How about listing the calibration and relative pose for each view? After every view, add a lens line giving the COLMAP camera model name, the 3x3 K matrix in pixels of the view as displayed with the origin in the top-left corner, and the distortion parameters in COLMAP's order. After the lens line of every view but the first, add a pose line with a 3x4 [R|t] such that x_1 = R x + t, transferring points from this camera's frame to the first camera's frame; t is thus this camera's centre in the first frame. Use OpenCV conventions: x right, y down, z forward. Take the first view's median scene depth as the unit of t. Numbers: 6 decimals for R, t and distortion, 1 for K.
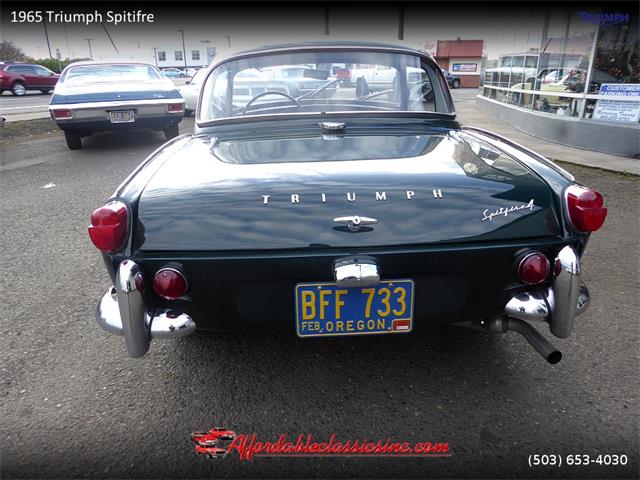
lens RADIAL K [[455.4, 0, 320.1], [0, 455.4, 241.7], [0, 0, 1]] dist [-0.033266, 0.011093]
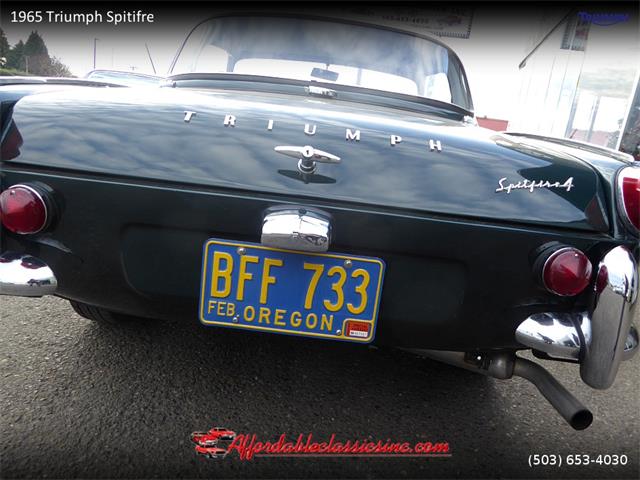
lens RADIAL K [[455.4, 0, 320.5], [0, 455.4, 243.5], [0, 0, 1]] dist [-0.033266, 0.011093]
pose [[0.988393, 0.150060, -0.023670, 0.105436], [-0.151788, 0.981895, -0.113324, 0.123689], [0.006236, 0.115602, 0.993276, 0.281373]]
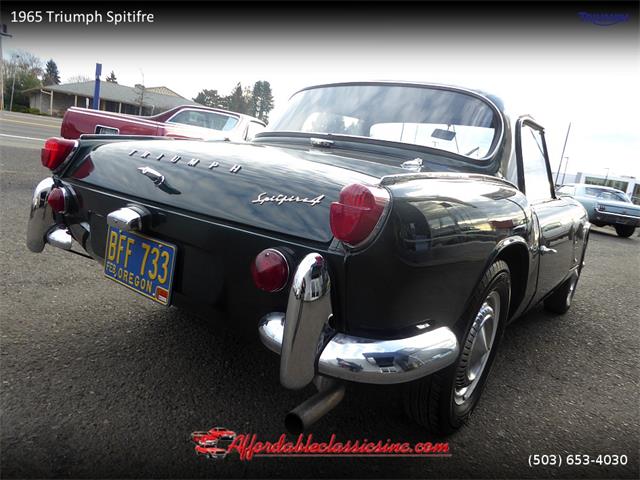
lens RADIAL K [[455.4, 0, 316.1], [0, 455.4, 255.1], [0, 0, 1]] dist [-0.033266, 0.011093]
pose [[0.751421, 0.252232, -0.609709, 0.823330], [-0.367823, 0.927280, -0.069705, 0.048576], [0.547789, 0.276643, 0.789554, 0.359683]]
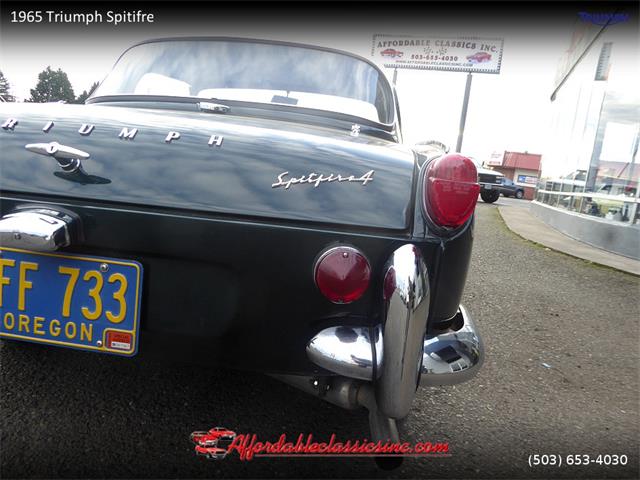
lens RADIAL K [[455.4, 0, 322.4], [0, 455.4, 244.5], [0, 0, 1]] dist [-0.033266, 0.011093]
pose [[0.981698, 0.143760, -0.124913, 0.429556], [-0.164638, 0.970308, -0.177192, 0.104674], [0.095731, 0.194514, 0.976217, 0.357277]]
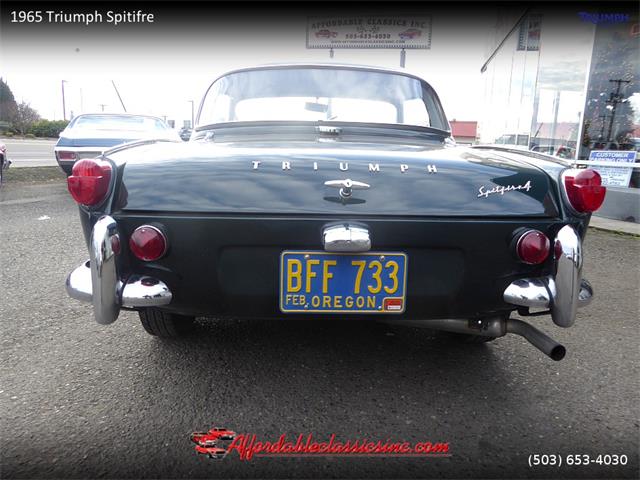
lens RADIAL K [[455.4, 0, 320.0], [0, 455.4, 239.9], [0, 0, 1]] dist [-0.033266, 0.011093]
pose [[0.998974, 0.044880, 0.006117, 0.015515], [-0.043373, 0.986743, -0.156388, 0.176407], [-0.013055, 0.155962, 0.987677, 0.053789]]
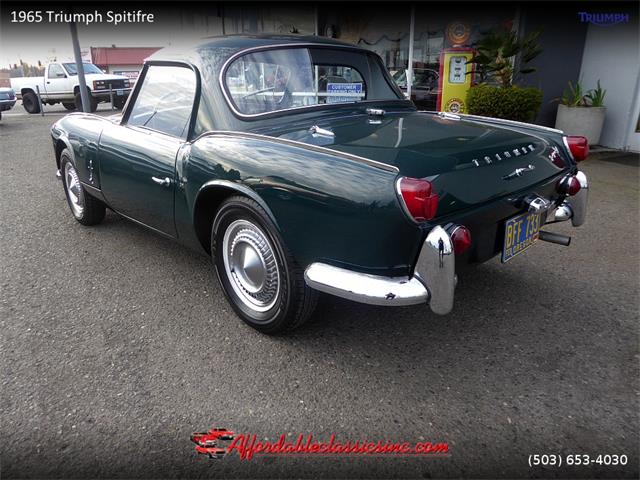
lens RADIAL K [[455.4, 0, 315.1], [0, 455.4, 245.6], [0, 0, 1]] dist [-0.033266, 0.011093]
pose [[0.767222, -0.224922, 0.600650, -1.055452], [0.230135, 0.970672, 0.069526, -0.048111], [-0.598672, 0.084889, 0.796483, 0.240086]]
